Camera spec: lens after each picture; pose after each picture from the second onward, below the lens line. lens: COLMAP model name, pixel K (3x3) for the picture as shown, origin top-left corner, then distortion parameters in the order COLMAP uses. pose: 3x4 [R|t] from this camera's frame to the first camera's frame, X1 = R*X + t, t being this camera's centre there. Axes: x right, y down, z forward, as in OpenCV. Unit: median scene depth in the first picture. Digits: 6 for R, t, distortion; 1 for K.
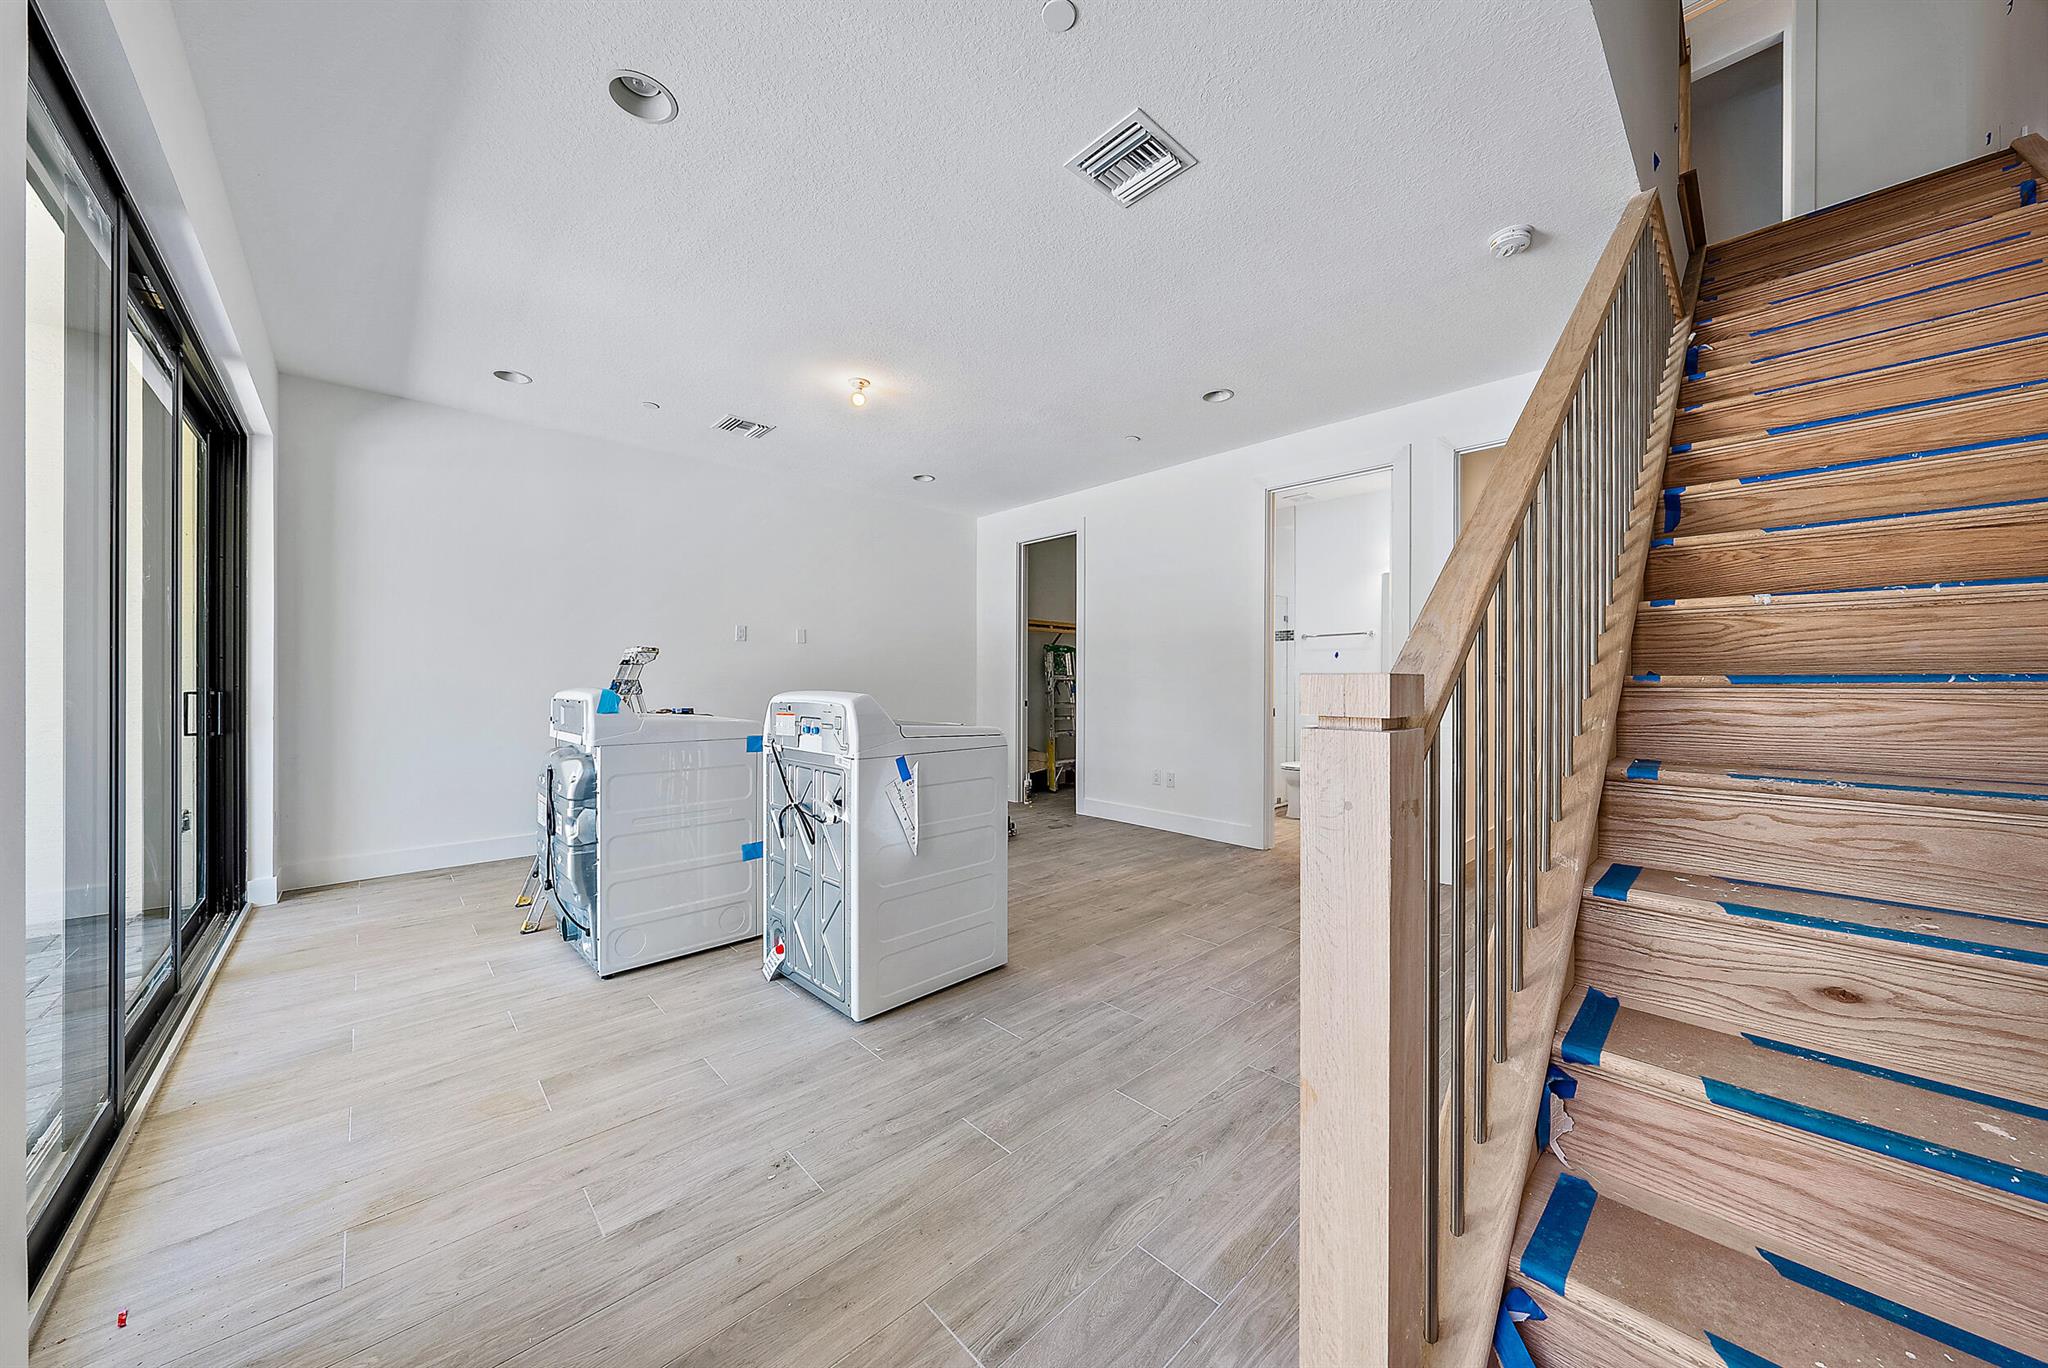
lens RADIAL K [[702.6, 0, 1031.9], [0, 702.6, 688.3], [0, 0, 1]] dist [-0.001602, -0.000134]
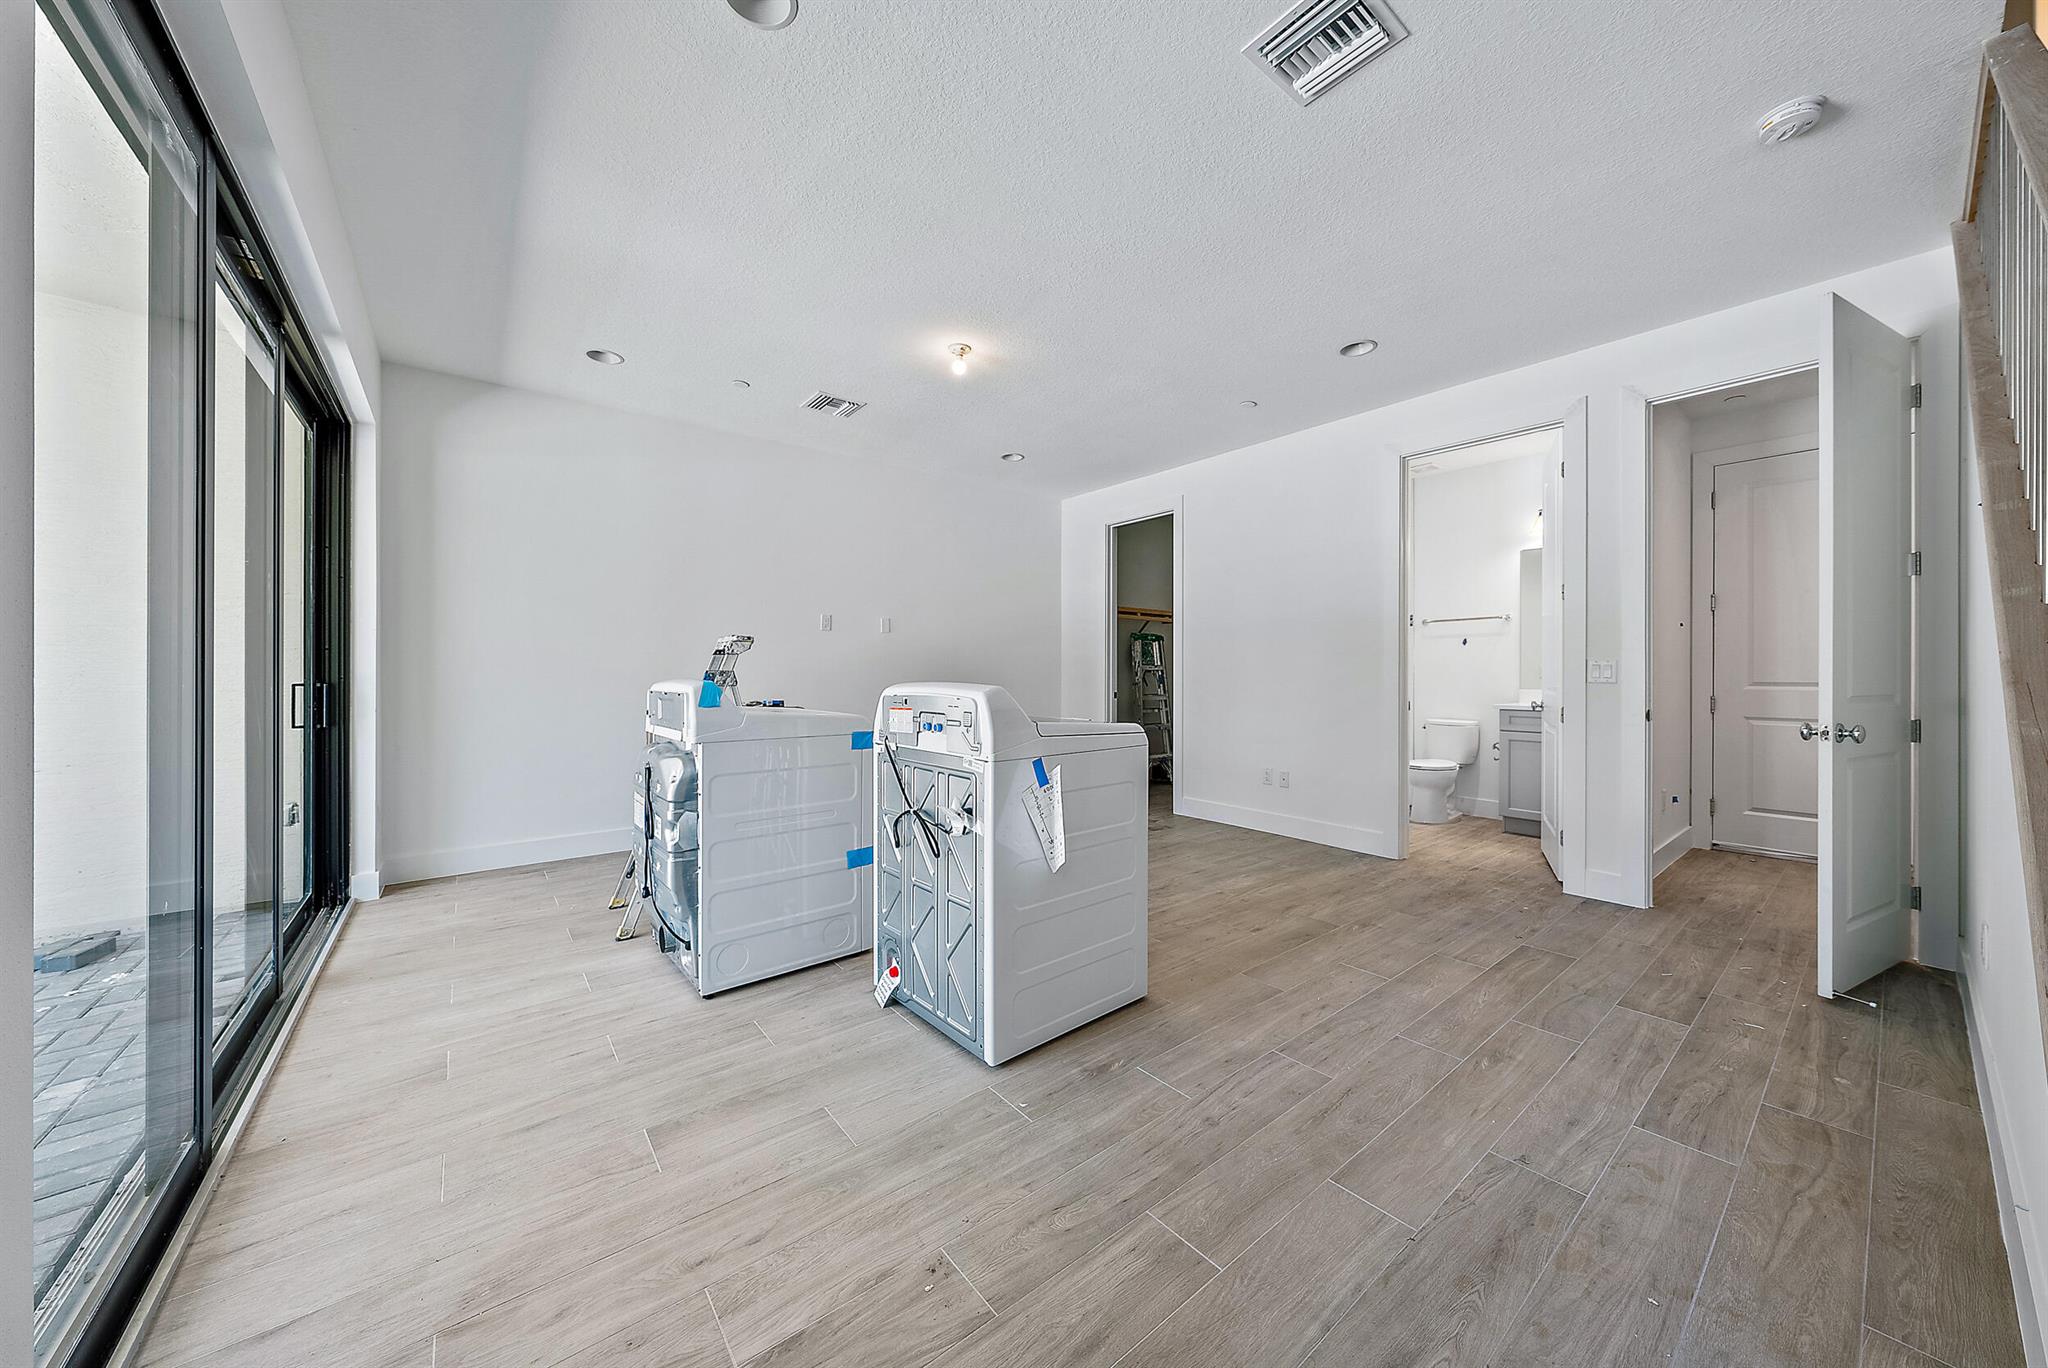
lens RADIAL K [[702.6, 0, 1028.8], [0, 702.6, 677.4], [0, 0, 1]] dist [-0.001602, -0.000134]
pose [[0.996483, -0.001429, -0.083788, -0.116842], [0.001239, 0.999997, -0.002318, -0.000233], [0.083791, 0.002206, 0.996481, 0.129190]]
